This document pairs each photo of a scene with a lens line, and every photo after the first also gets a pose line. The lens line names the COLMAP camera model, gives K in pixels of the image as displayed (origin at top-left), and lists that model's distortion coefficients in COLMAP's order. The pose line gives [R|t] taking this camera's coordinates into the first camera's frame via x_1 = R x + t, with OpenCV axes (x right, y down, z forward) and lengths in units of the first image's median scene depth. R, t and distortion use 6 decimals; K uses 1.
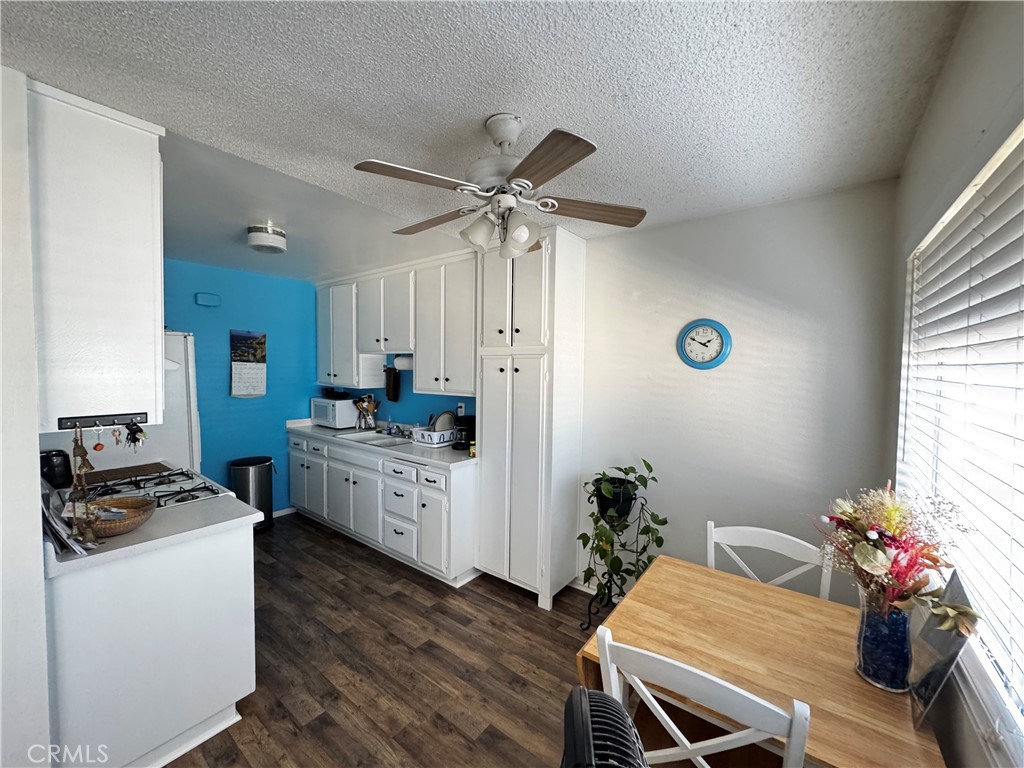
lens RADIAL K [[408.0, 0, 512.3], [0, 408.0, 383.1], [0, 0, 1]] dist [0.001448, -0.000699]
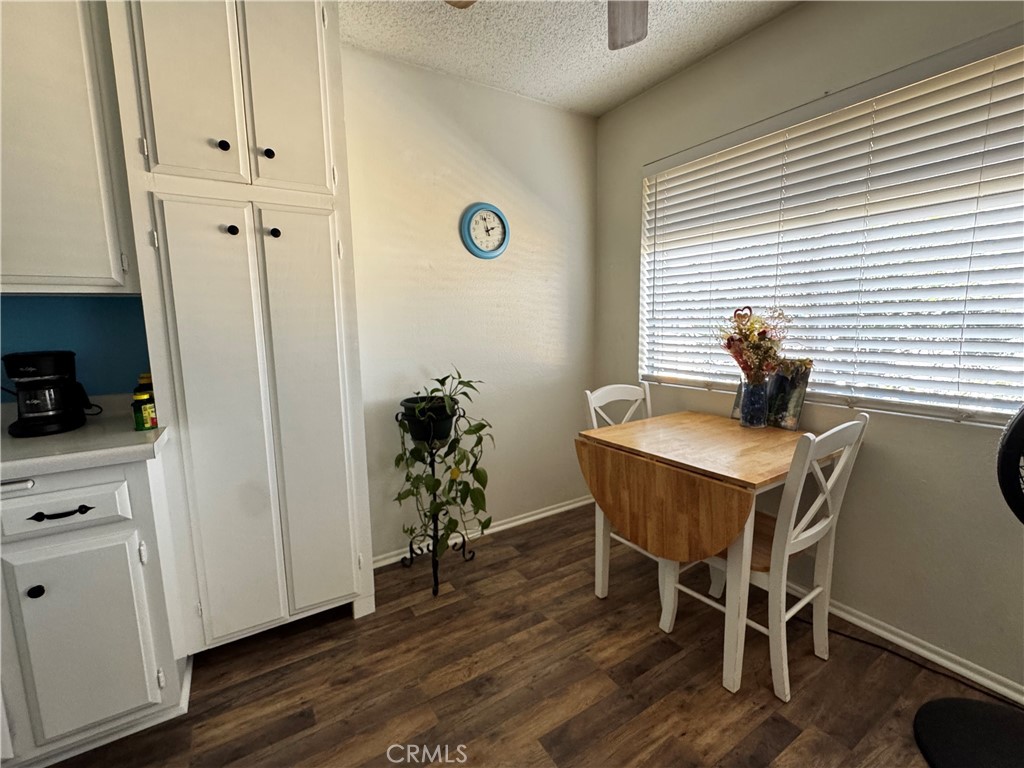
lens RADIAL K [[447.0, 0, 510.8], [0, 447.0, 384.4], [0, 0, 1]] dist [-0.002803, -0.000120]
pose [[0.349730, -0.147073, 0.925234, -0.422071], [0.060479, 0.989085, 0.134362, 0.097426], [-0.934896, 0.008966, 0.354808, 0.491637]]
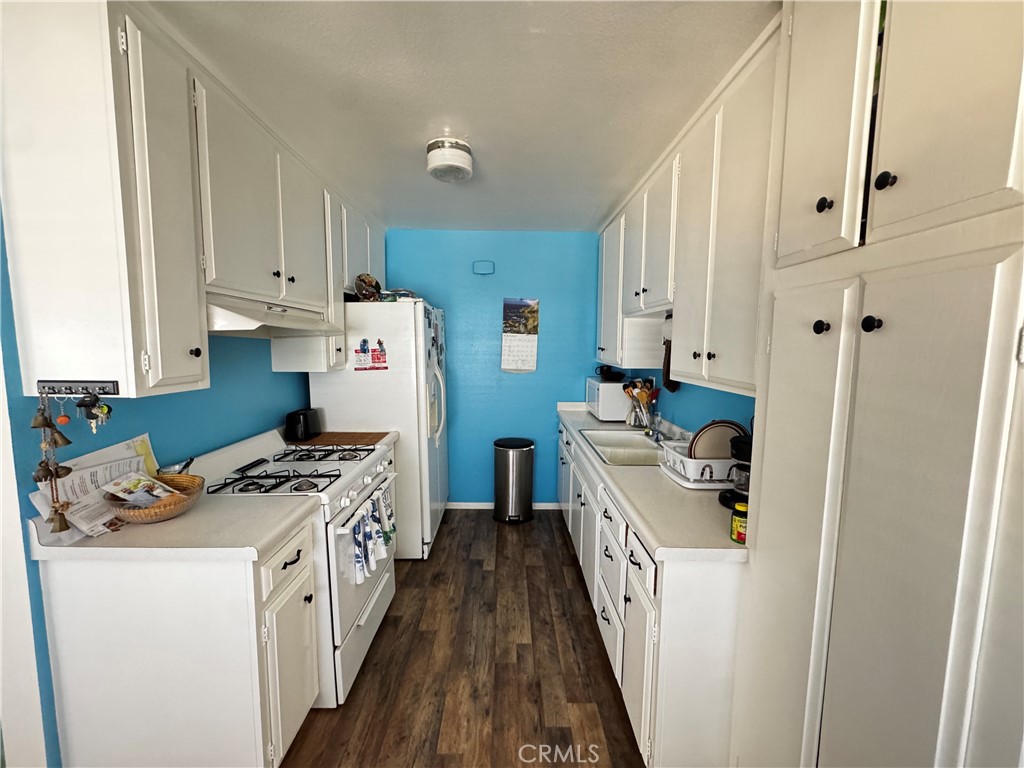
lens RADIAL K [[408.0, 0, 513.3], [0, 408.0, 383.5], [0, 0, 1]] dist [0.001448, -0.000699]
pose [[0.620091, 0.074101, -0.781023, 0.078282], [-0.036228, 0.997172, 0.065846, 0.000499], [0.783693, -0.012536, 0.621021, 0.594638]]
